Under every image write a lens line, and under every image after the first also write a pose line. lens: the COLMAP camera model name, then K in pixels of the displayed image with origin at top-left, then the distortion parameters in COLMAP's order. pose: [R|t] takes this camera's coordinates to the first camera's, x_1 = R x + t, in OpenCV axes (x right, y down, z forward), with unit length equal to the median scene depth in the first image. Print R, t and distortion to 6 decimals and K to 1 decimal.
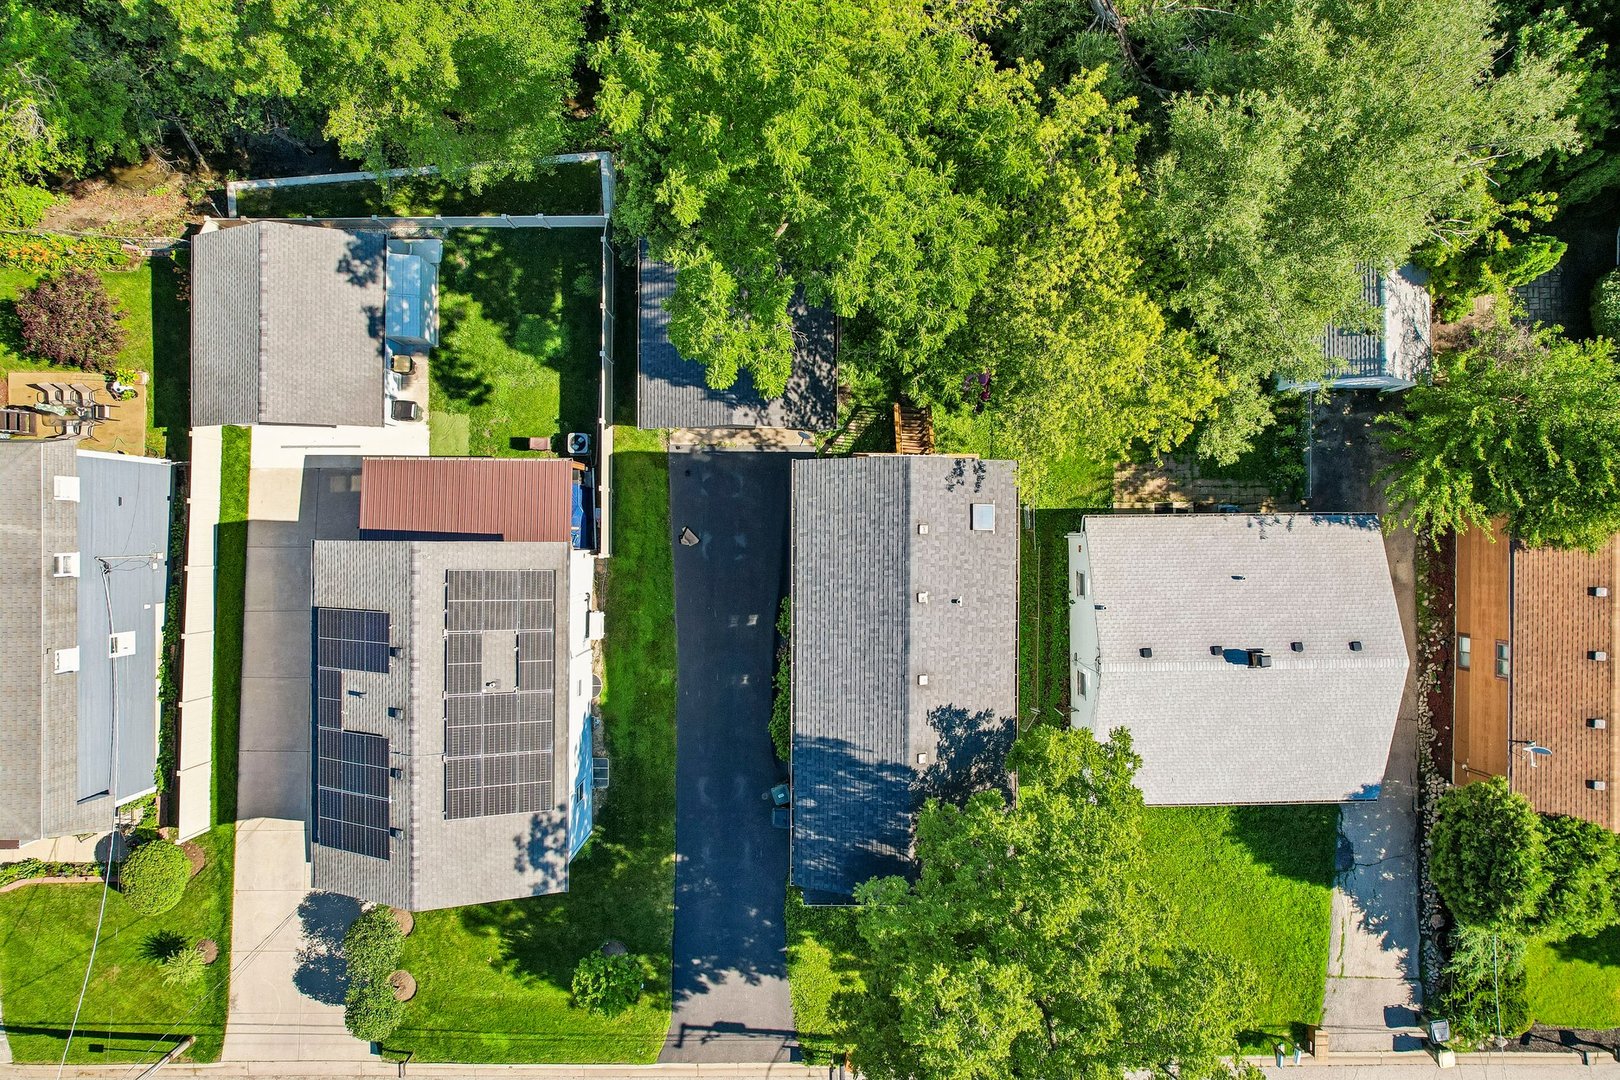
lens RADIAL K [[1047.5, 0, 810.0], [0, 1047.5, 540.0], [0, 0, 1]] dist [-0.083476, 0.088234]
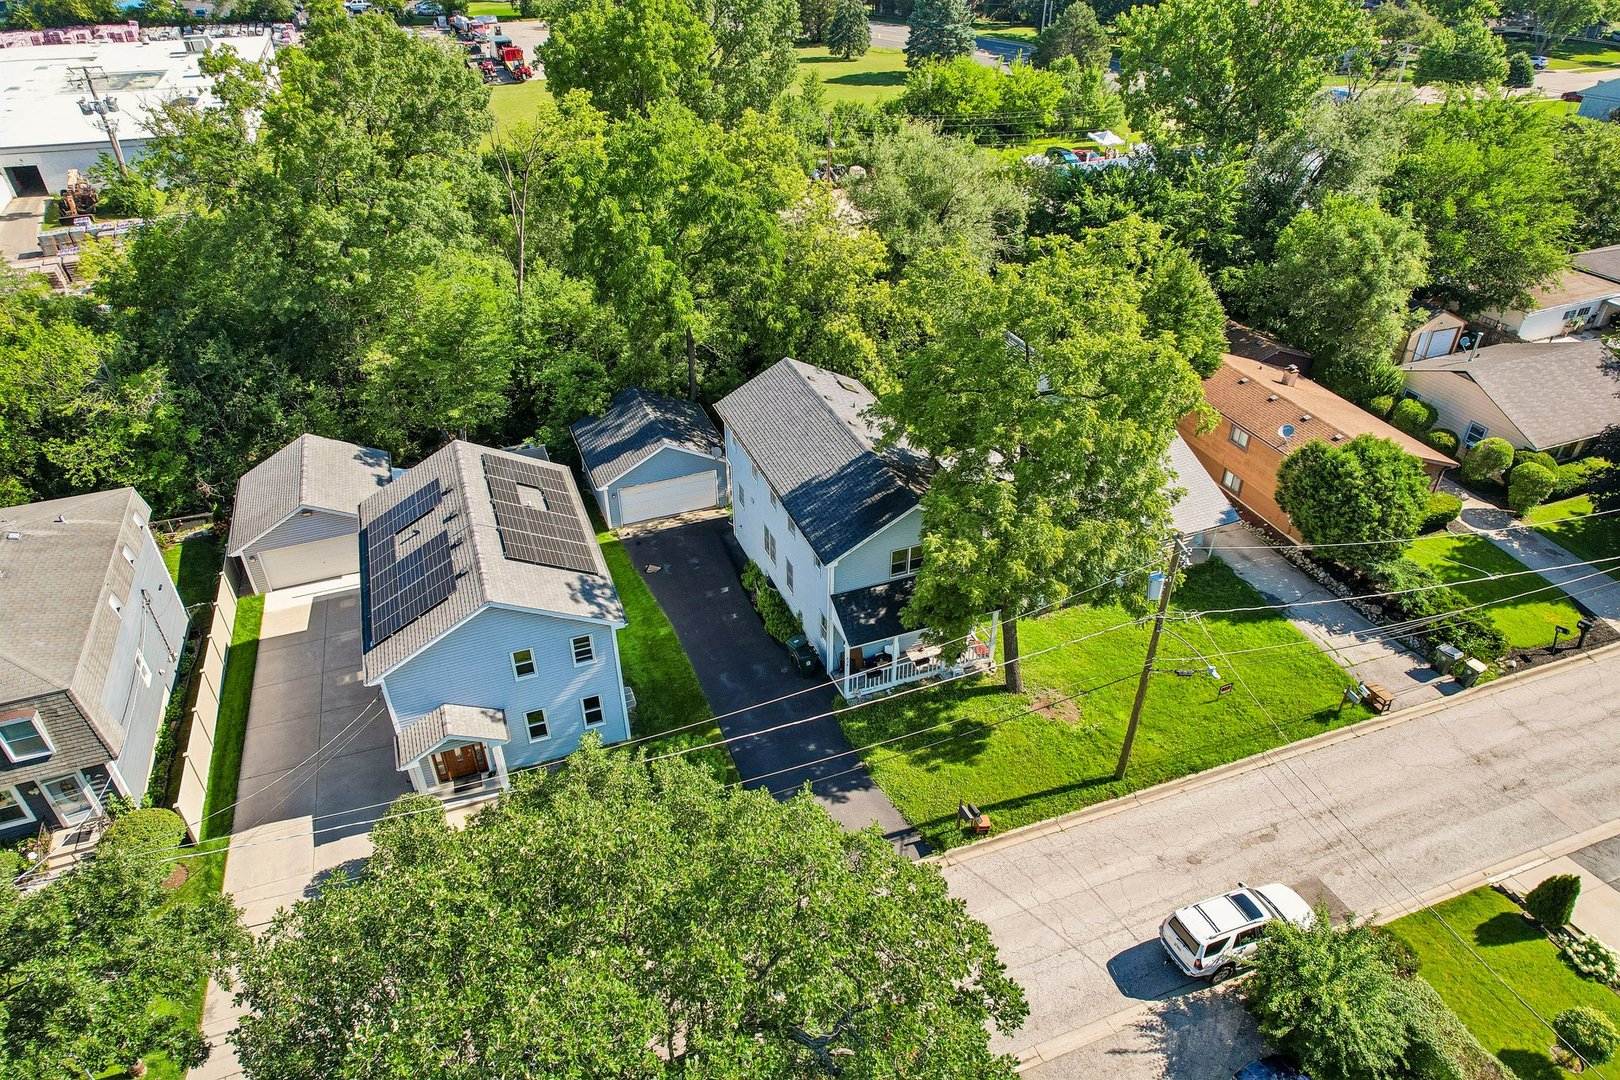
lens RADIAL K [[1047.5, 0, 810.0], [0, 1047.5, 540.0], [0, 0, 1]] dist [-0.083476, 0.088234]
pose [[0.929690, -0.209167, 0.303192, -0.312109], [0.368287, 0.513568, -0.774992, 1.012882], [0.006393, 0.832164, 0.554493, 0.306202]]
